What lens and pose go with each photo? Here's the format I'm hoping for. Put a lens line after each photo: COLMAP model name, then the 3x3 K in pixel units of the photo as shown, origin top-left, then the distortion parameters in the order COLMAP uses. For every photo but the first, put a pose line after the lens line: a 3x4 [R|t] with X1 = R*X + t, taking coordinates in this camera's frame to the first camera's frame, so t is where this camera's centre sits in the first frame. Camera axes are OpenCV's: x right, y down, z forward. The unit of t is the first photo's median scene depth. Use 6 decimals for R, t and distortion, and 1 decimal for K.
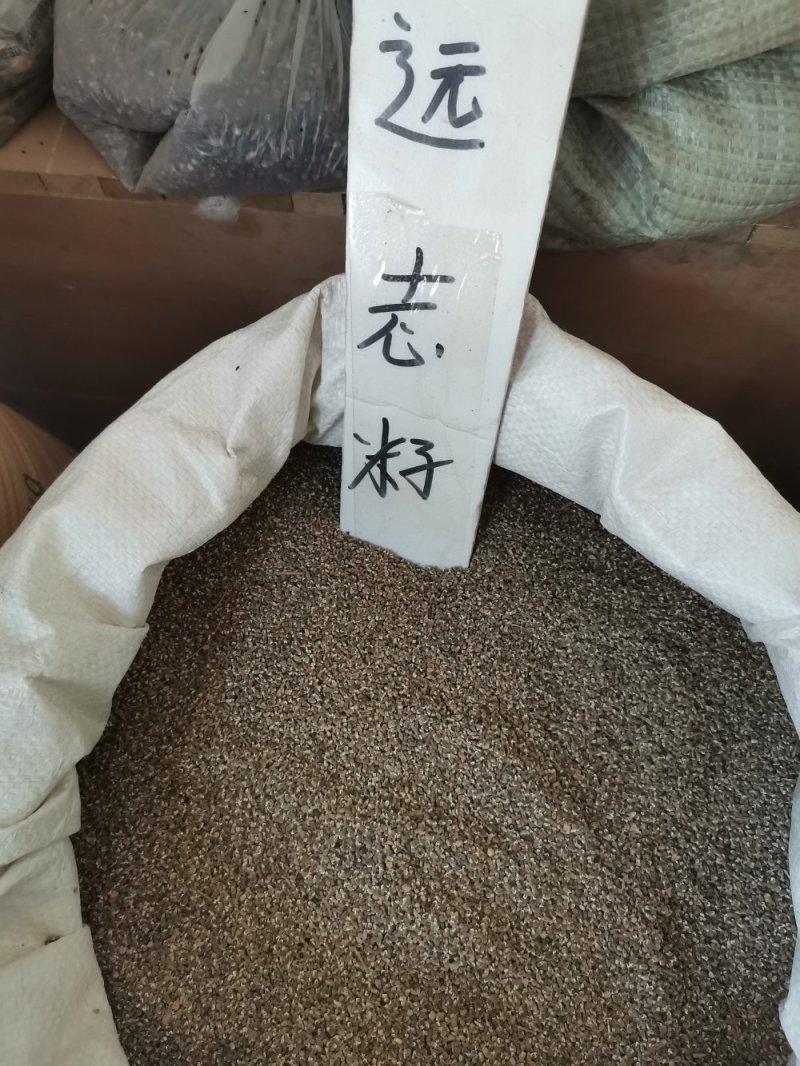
lens RADIAL K [[777.7, 0, 397.8], [0, 777.7, 532.7], [0, 0, 1]] dist [0.073494, -0.116456]
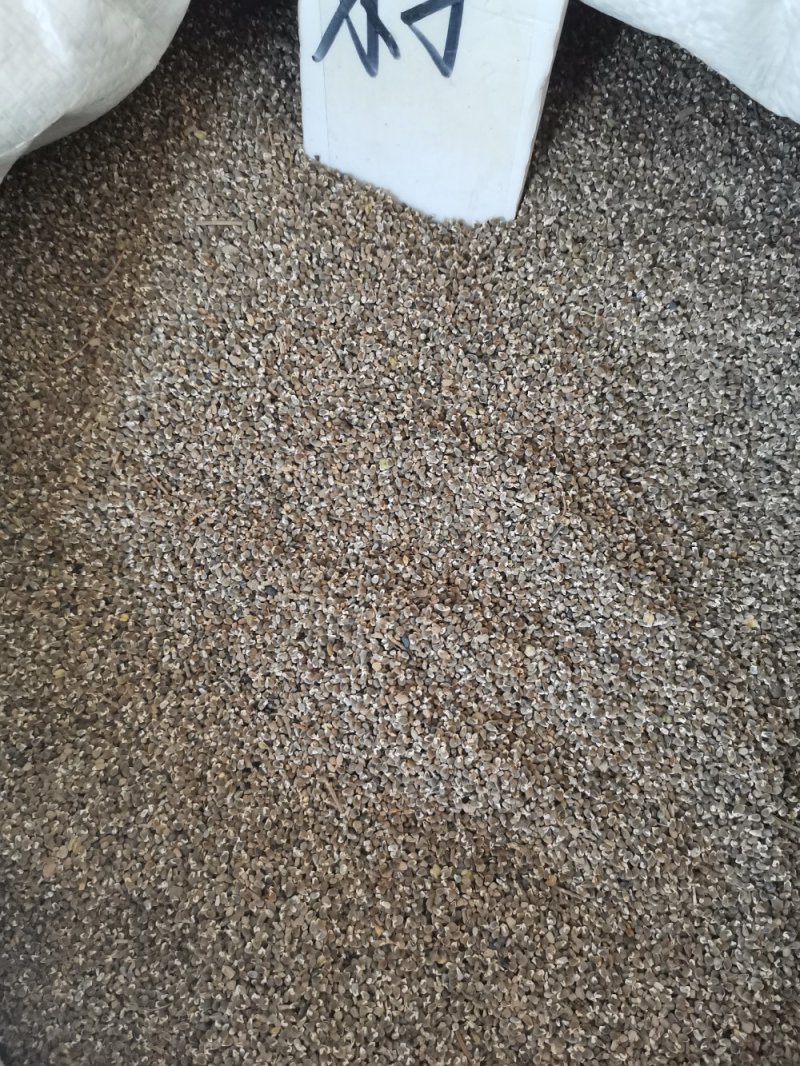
lens RADIAL K [[777.7, 0, 397.8], [0, 777.7, 532.7], [0, 0, 1]] dist [0.073494, -0.116456]
pose [[0.999524, 0.016307, -0.026187, 0.021480], [-0.008290, 0.959630, 0.281143, 0.122140], [0.029714, -0.280792, 0.959308, 0.378618]]
